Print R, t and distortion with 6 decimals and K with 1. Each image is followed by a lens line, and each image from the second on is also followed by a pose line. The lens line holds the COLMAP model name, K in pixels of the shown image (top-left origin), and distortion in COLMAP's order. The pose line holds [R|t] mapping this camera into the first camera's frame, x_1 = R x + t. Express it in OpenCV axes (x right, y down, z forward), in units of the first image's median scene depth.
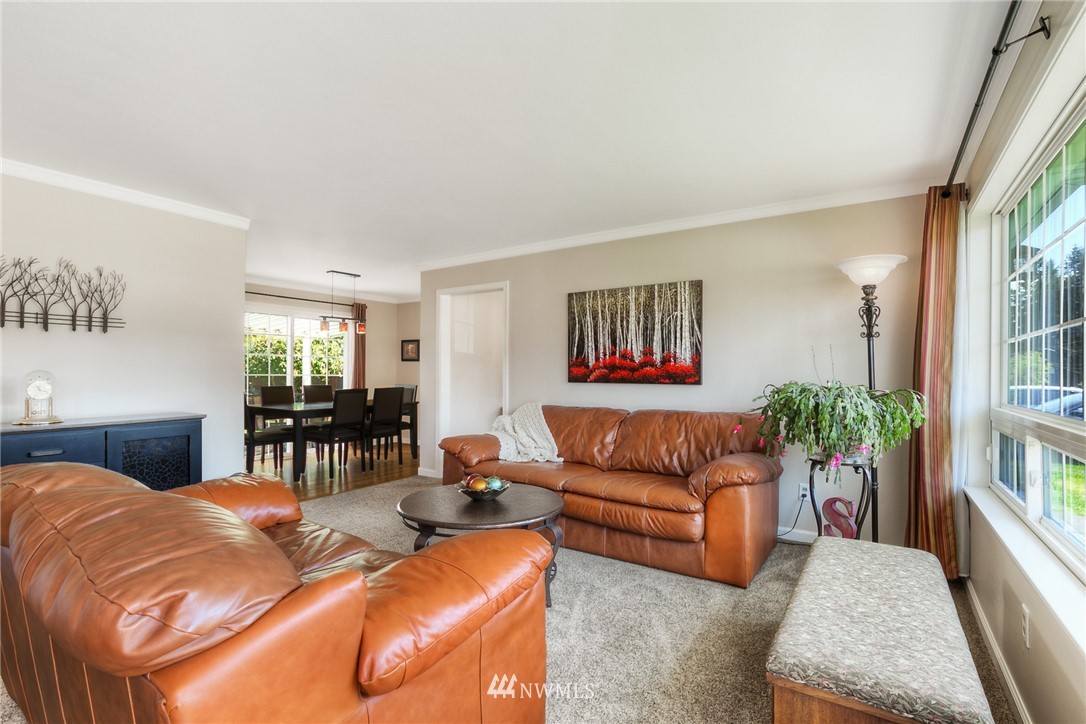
lens RADIAL K [[496.4, 0, 541.6], [0, 496.4, 368.9], [0, 0, 1]] dist [-0.026980, 0.011411]
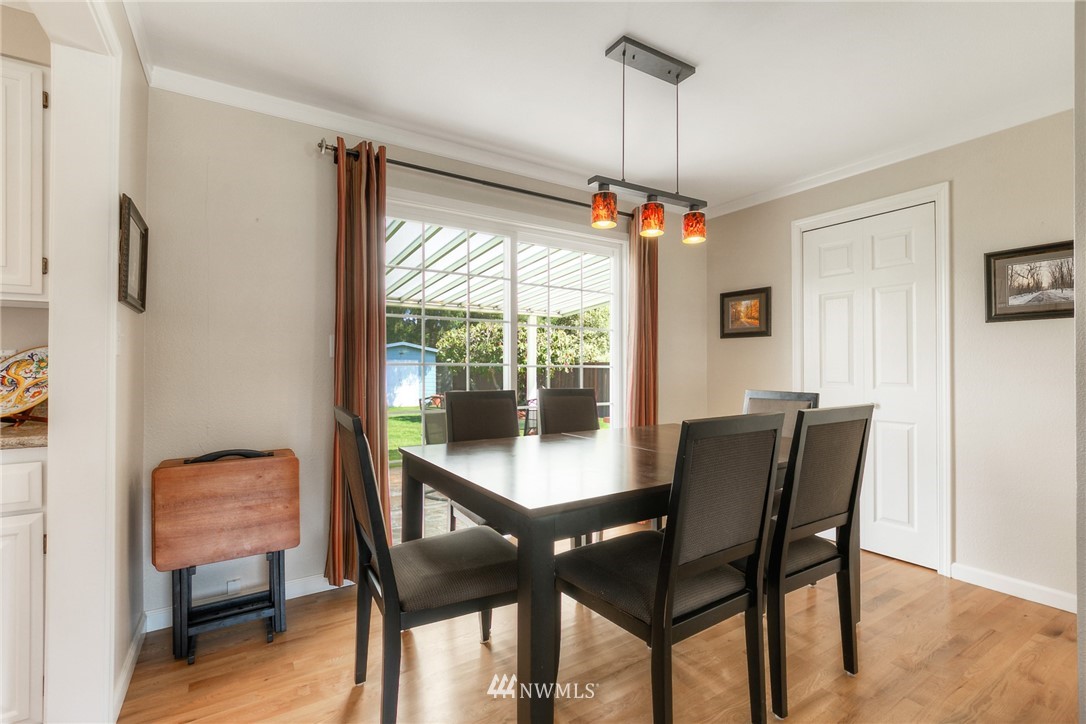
lens RADIAL K [[496.4, 0, 541.6], [0, 496.4, 368.9], [0, 0, 1]] dist [-0.026980, 0.011411]
pose [[0.915972, 0.000950, -0.401242, -0.252046], [0.001371, 0.999984, 0.005499, 0.011394], [0.401240, -0.005587, 0.915956, 0.498150]]
